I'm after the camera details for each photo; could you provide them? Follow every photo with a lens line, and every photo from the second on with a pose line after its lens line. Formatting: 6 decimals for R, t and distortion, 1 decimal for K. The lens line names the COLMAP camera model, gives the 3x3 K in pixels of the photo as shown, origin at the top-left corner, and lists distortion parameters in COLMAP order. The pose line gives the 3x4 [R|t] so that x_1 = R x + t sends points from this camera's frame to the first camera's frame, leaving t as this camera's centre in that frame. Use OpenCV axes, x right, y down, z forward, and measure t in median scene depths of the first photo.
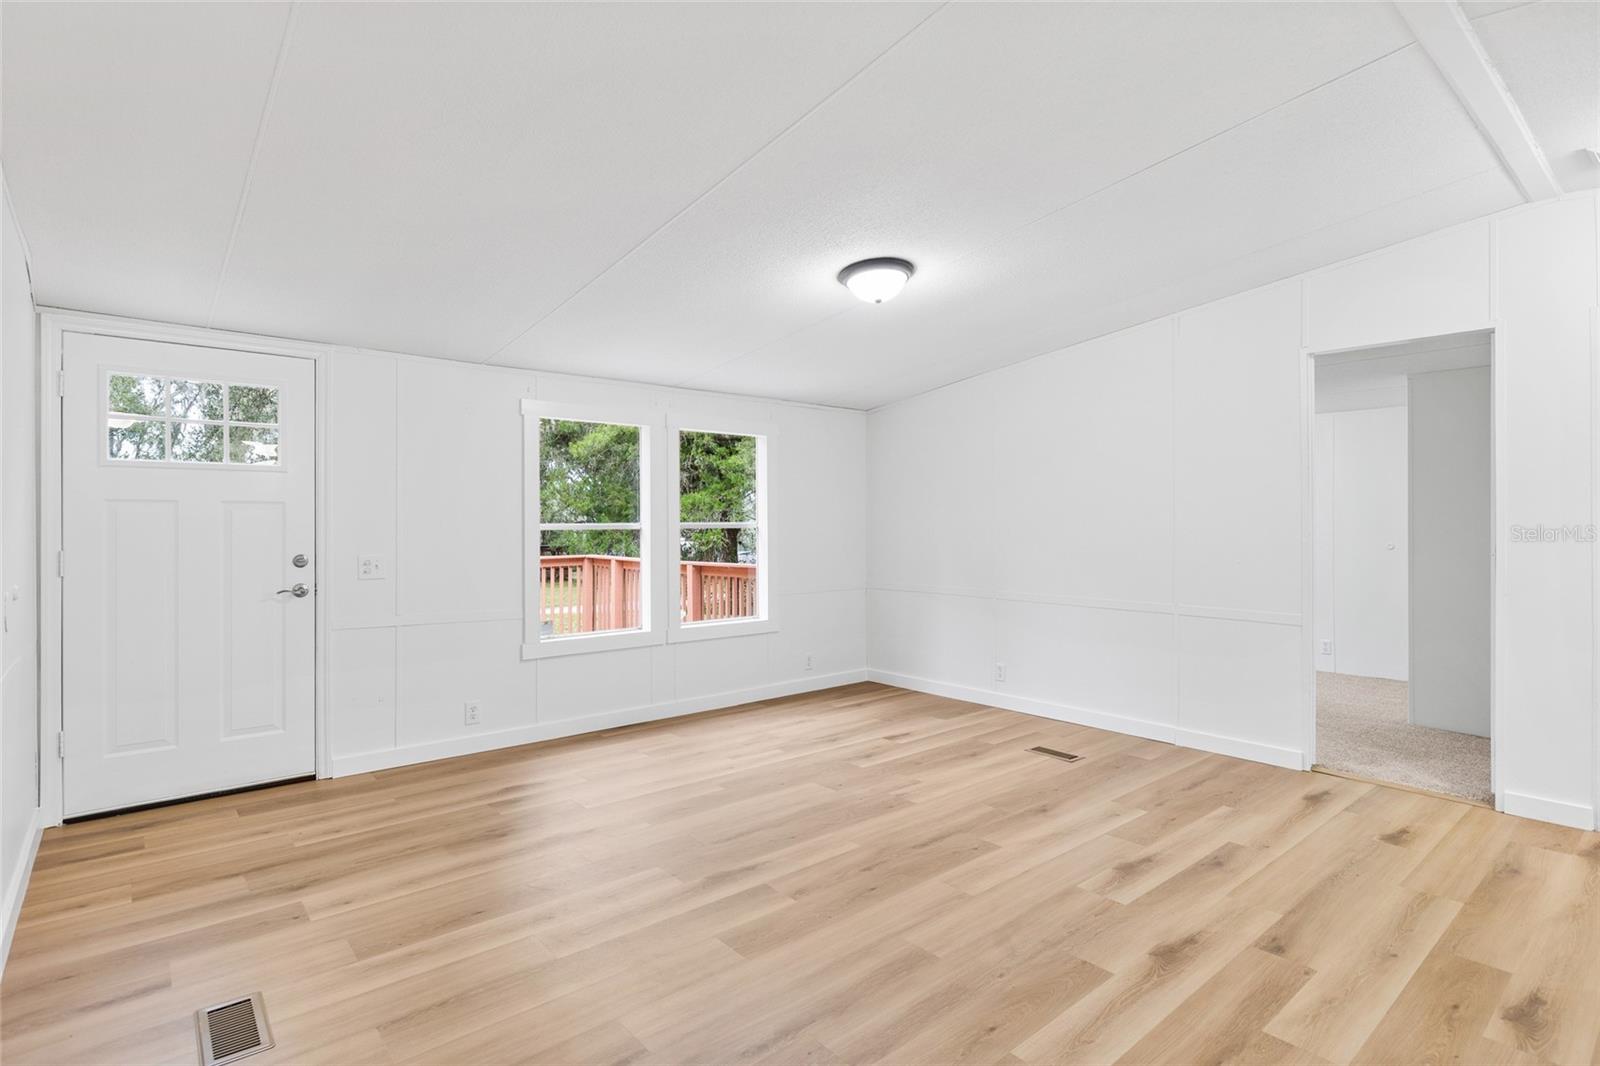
lens RADIAL K [[798.3, 0, 799.5], [0, 798.3, 513.8], [0, 0, 1]] dist [0.000216, -0.000730]
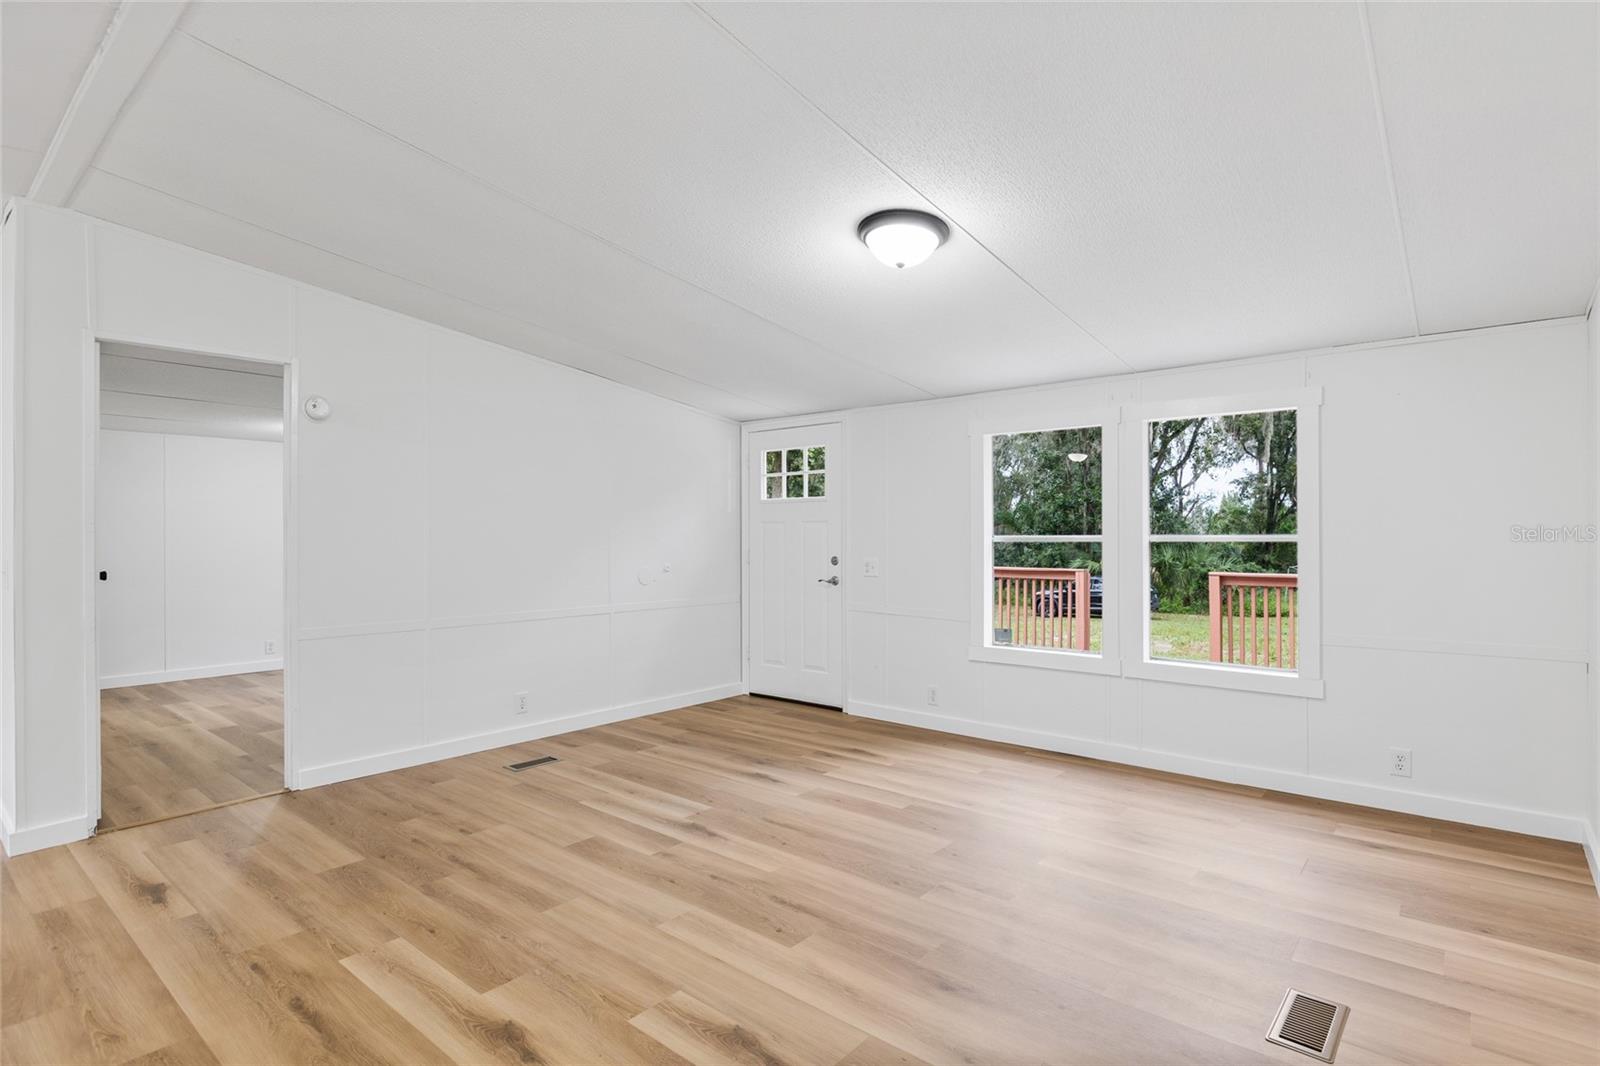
lens RADIAL K [[790.5, 0, 808.1], [0, 790.5, 534.6], [0, 0, 1]] dist [-0.000024, -0.001182]
pose [[0.176128, 0.000762, -0.984367, 0.983835], [0.011104, 0.999935, 0.002761, 0.007708], [0.984305, -0.011417, 0.176108, 0.849960]]
